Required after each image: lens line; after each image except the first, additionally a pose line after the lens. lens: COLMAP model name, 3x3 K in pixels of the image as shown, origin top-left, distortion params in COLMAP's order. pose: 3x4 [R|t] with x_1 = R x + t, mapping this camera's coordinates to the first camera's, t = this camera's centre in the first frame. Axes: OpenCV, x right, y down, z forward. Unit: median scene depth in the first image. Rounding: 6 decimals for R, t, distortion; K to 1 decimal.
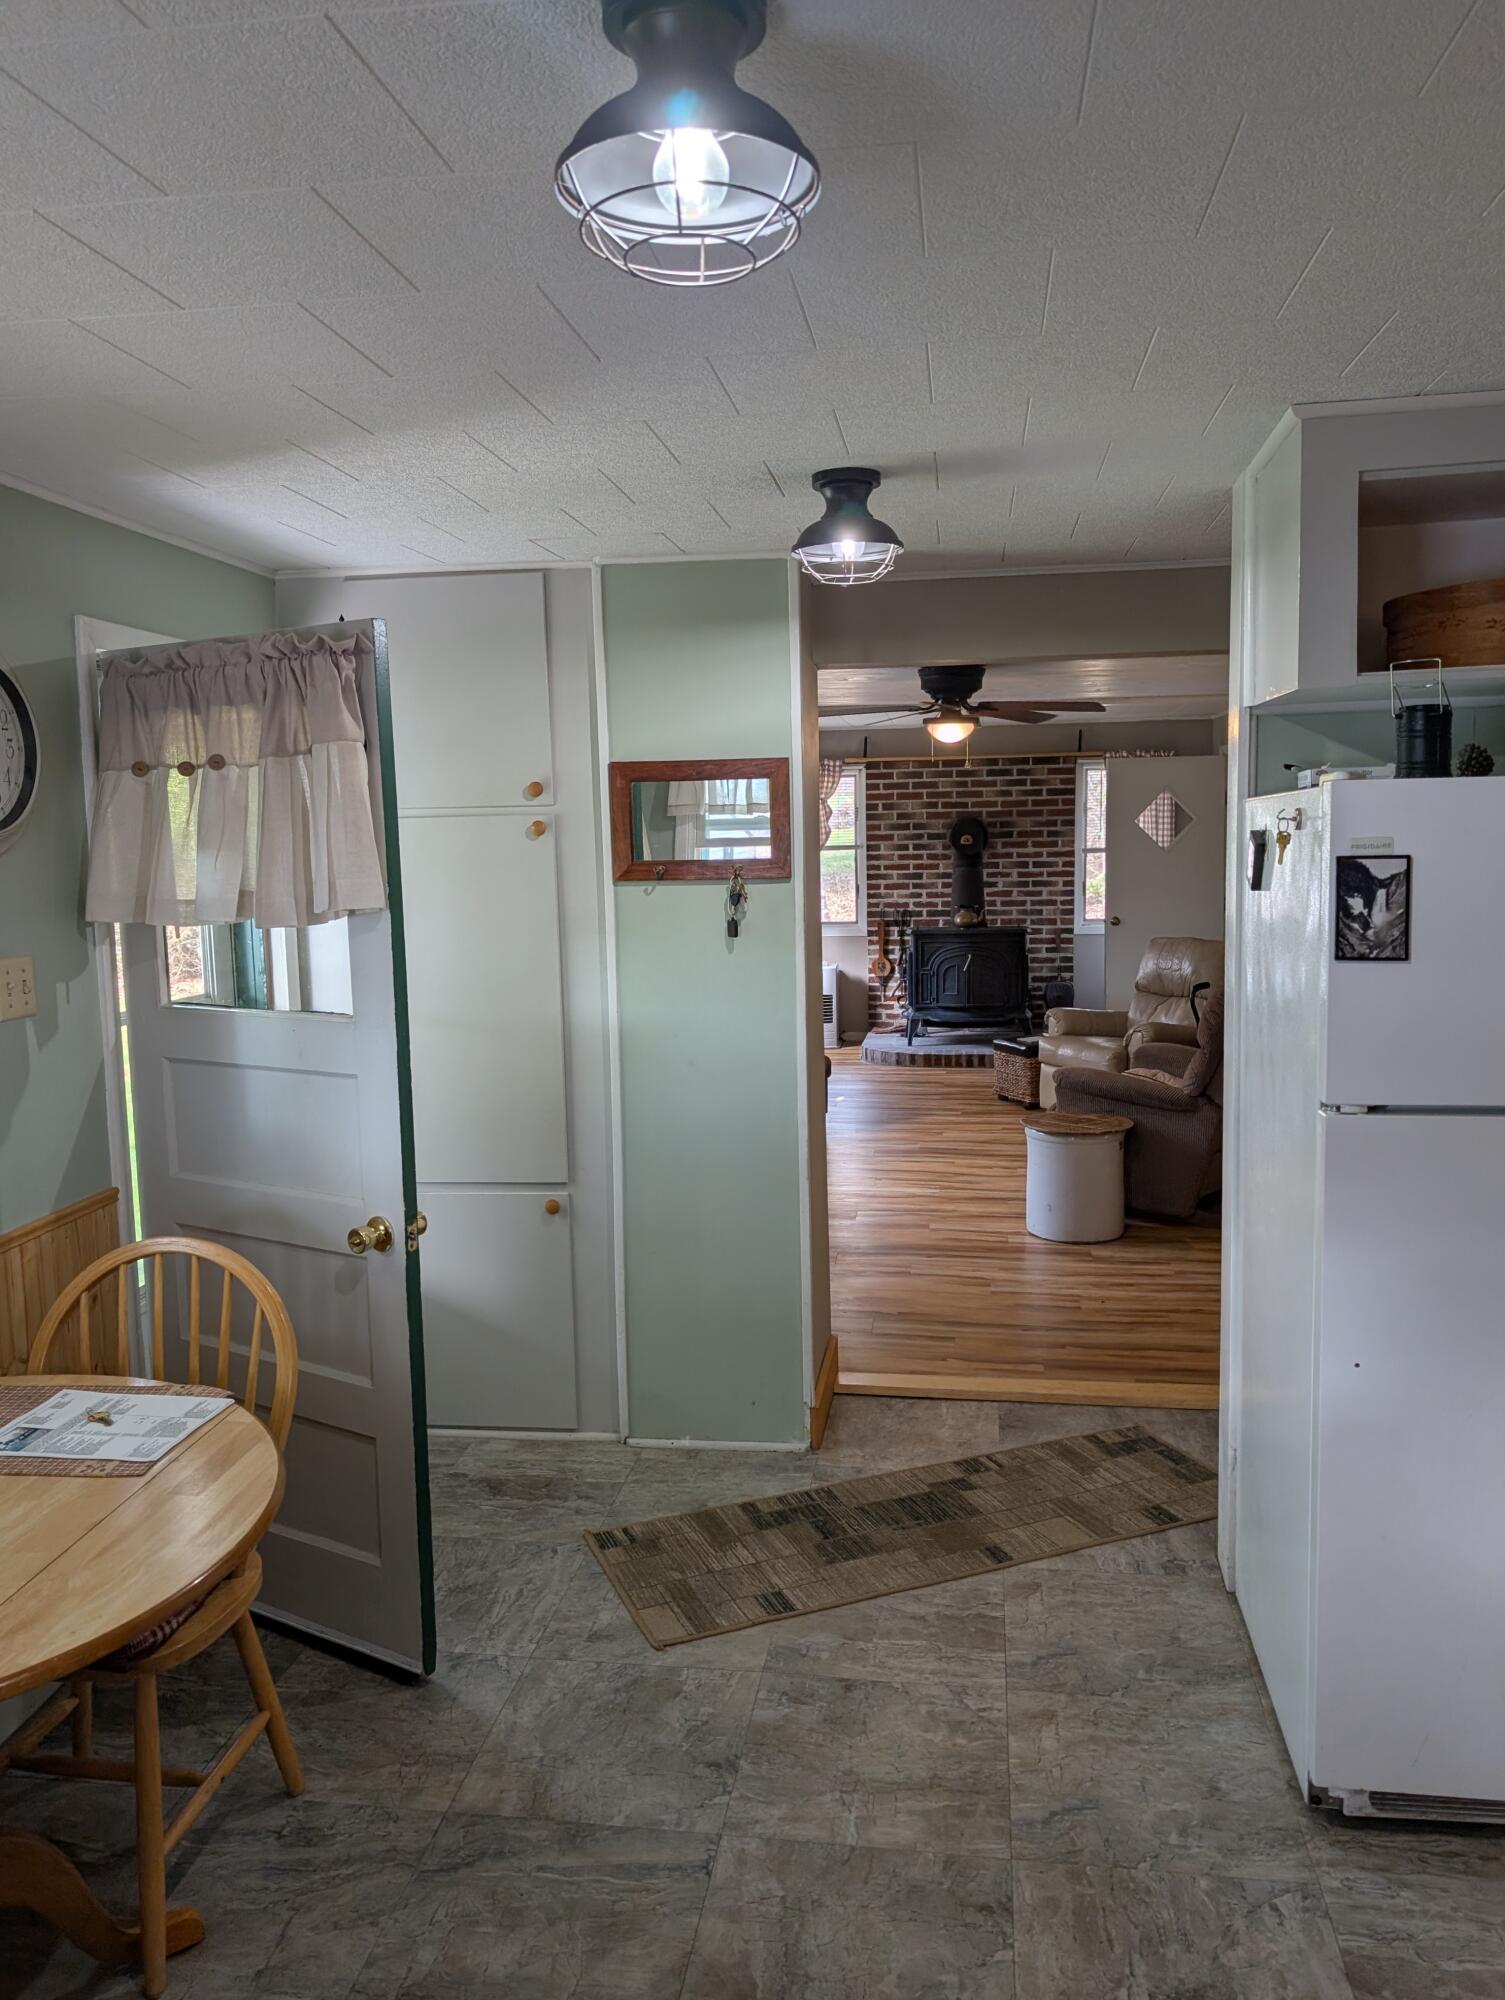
lens RADIAL K [[1530.6, 0, 753.8], [0, 1530.6, 1001.5], [0, 0, 1]] dist [0.039229, -0.054260]
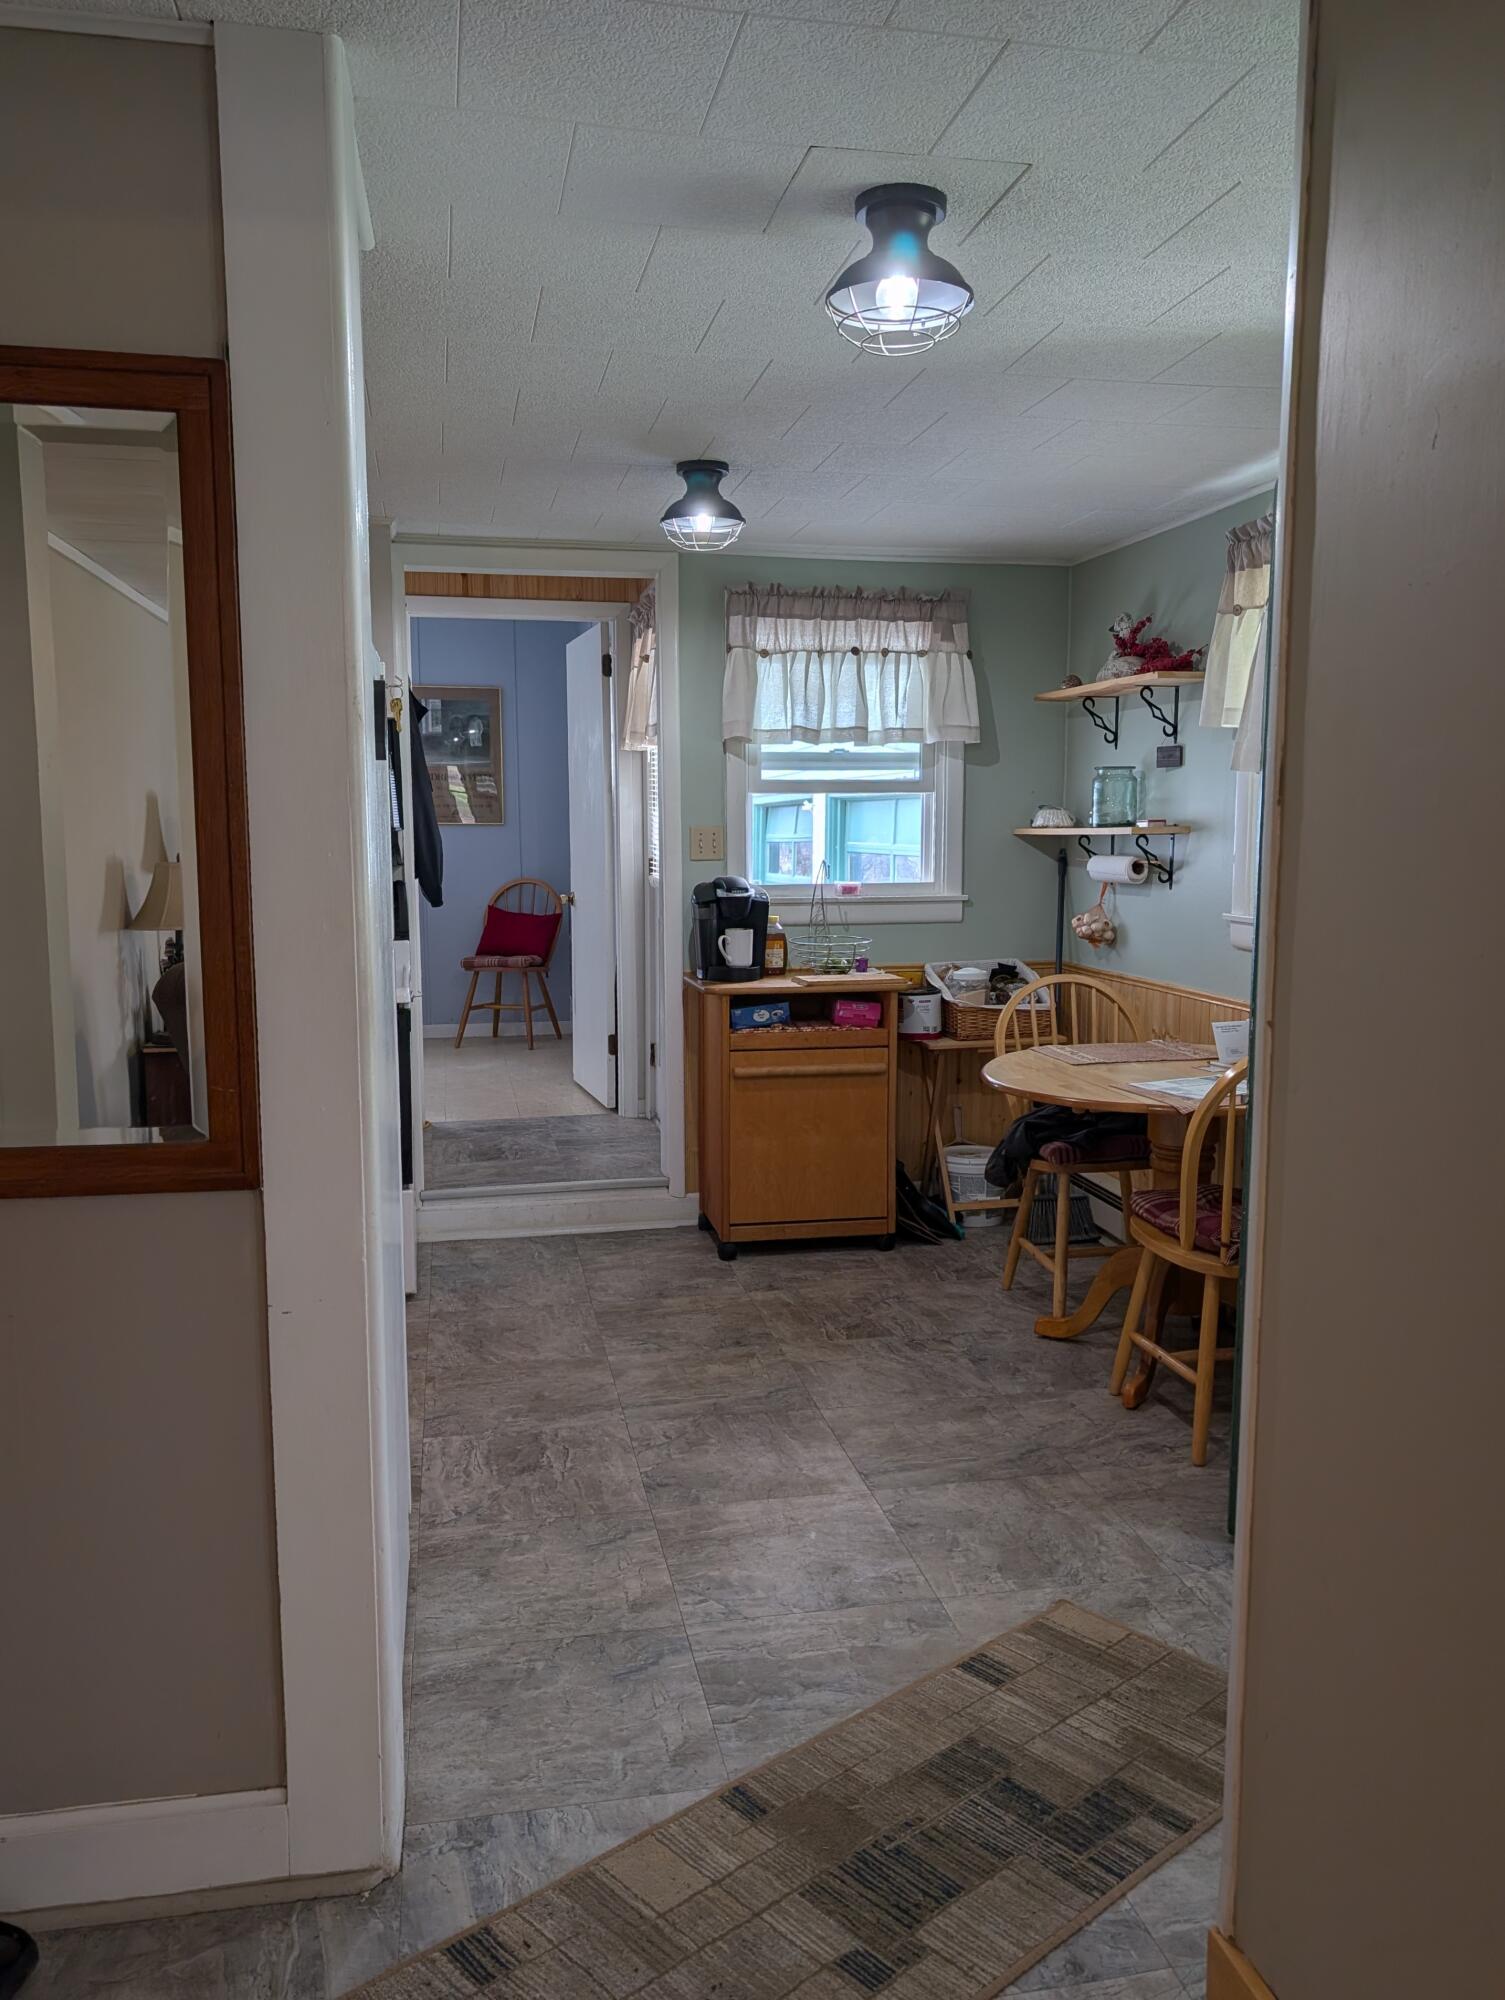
lens RADIAL K [[1530.6, 0, 760.6], [0, 1530.6, 1000.1], [0, 0, 1]] dist [0.039229, -0.054260]
pose [[-0.941487, 0.059477, -0.331760, 0.397457], [-0.019354, 0.973143, 0.229385, -0.133104], [0.336493, 0.222384, -0.915051, 1.741114]]
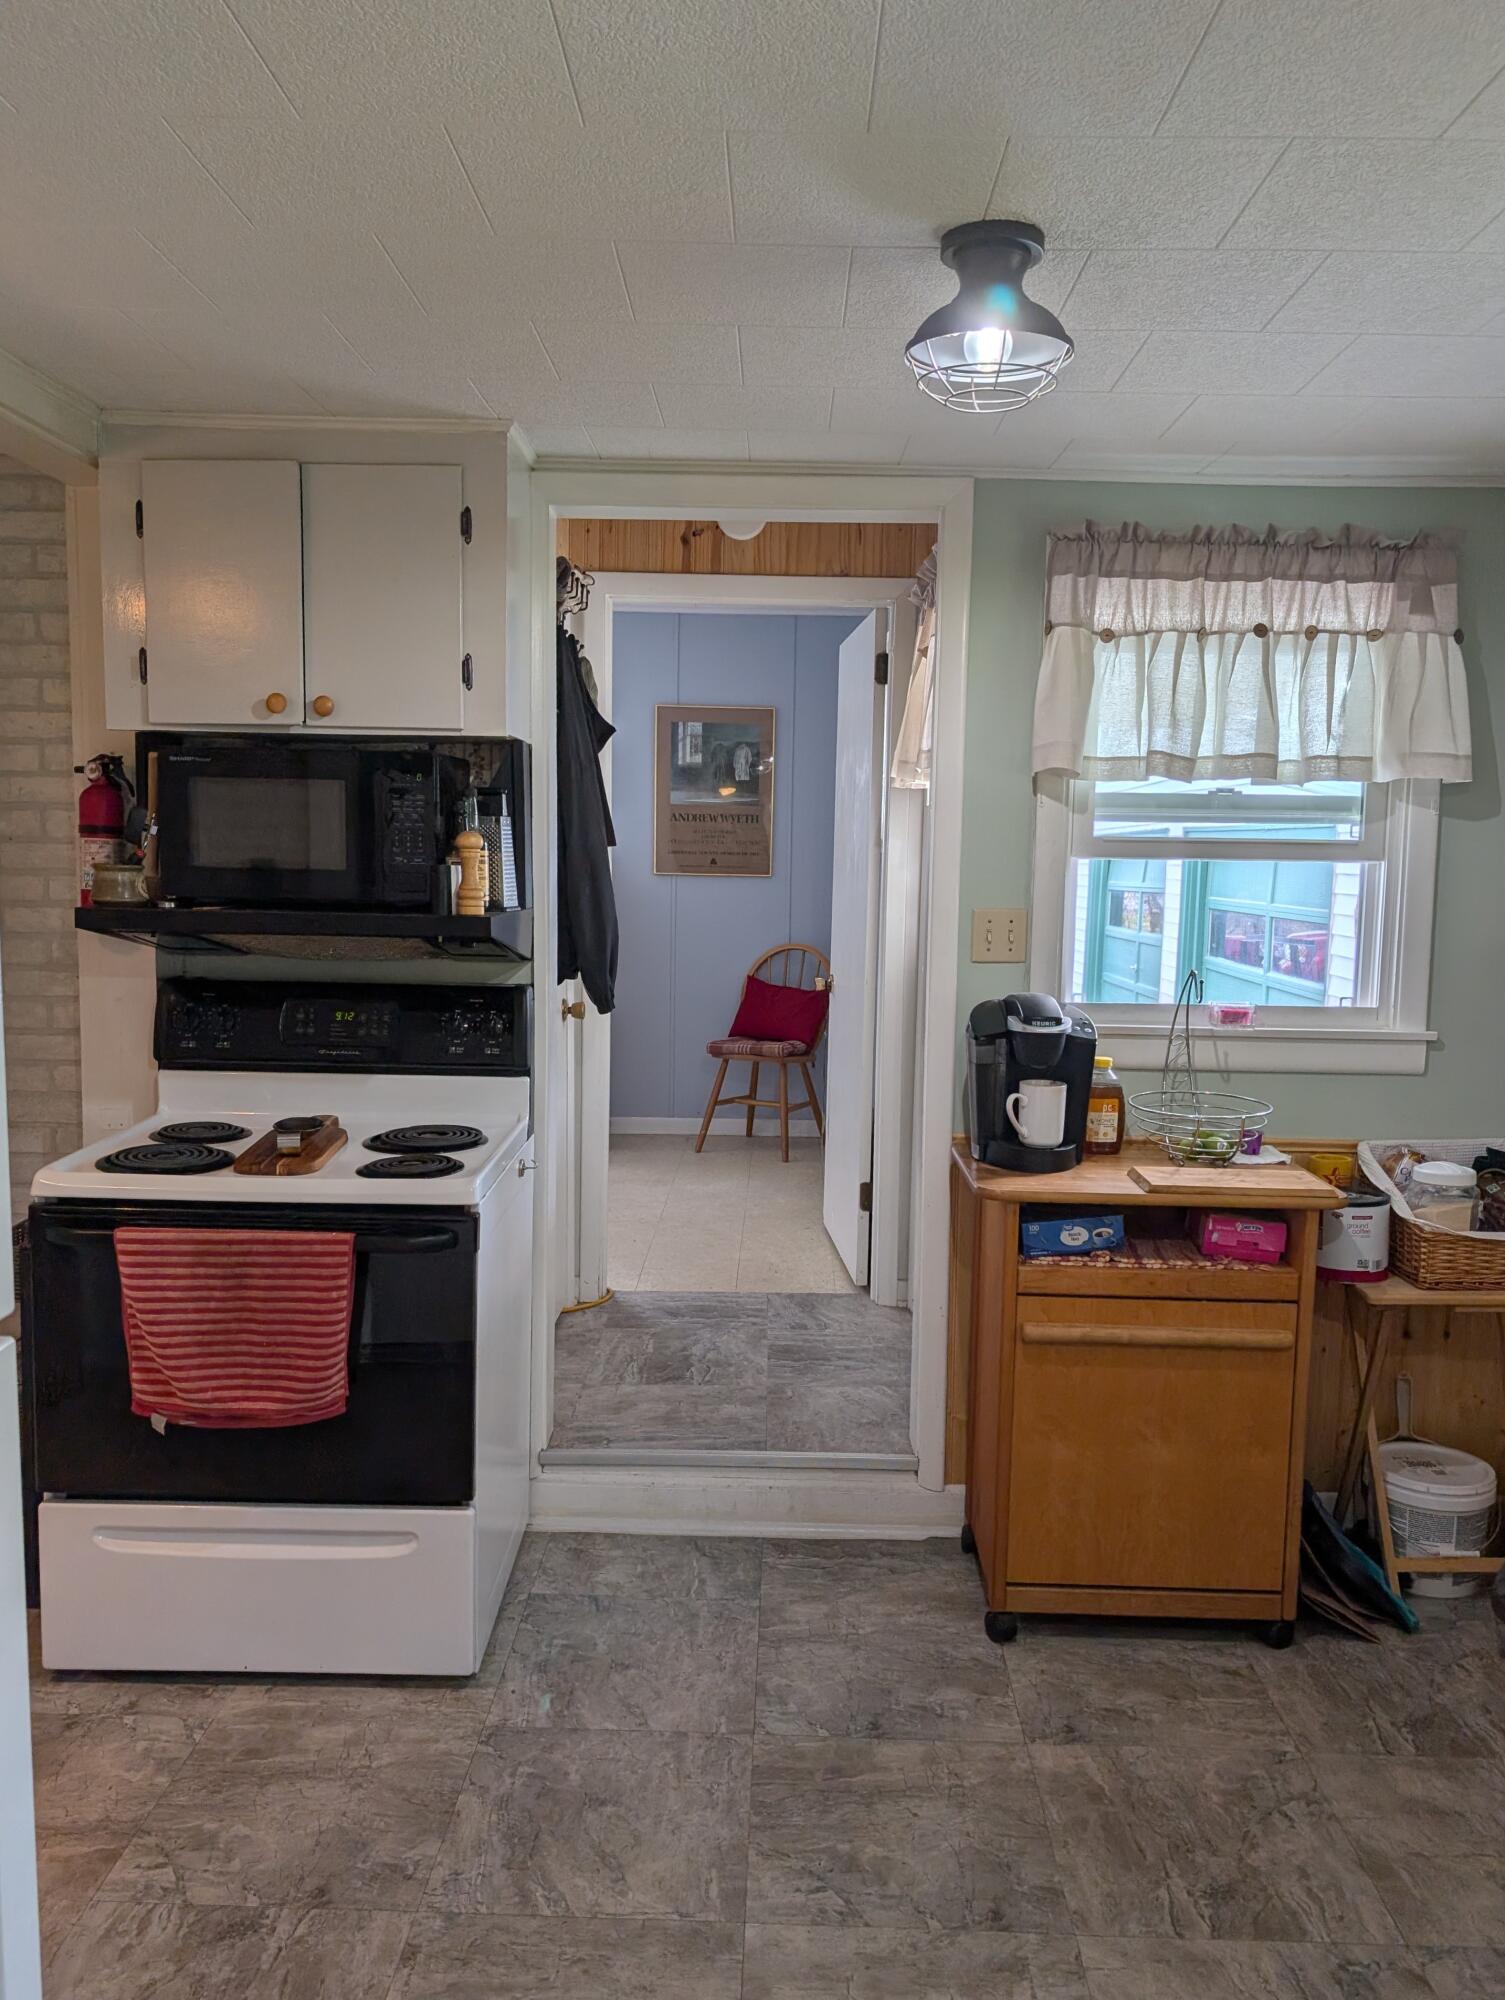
lens RADIAL K [[1530.6, 0, 744.3], [0, 1530.6, 1005.4], [0, 0, 1]] dist [0.039229, -0.054260]
pose [[-0.993549, 0.013039, -0.112654, 0.173698], [-0.011778, 0.976131, 0.216861, -0.094647], [0.112792, 0.216789, -0.969681, 1.144227]]
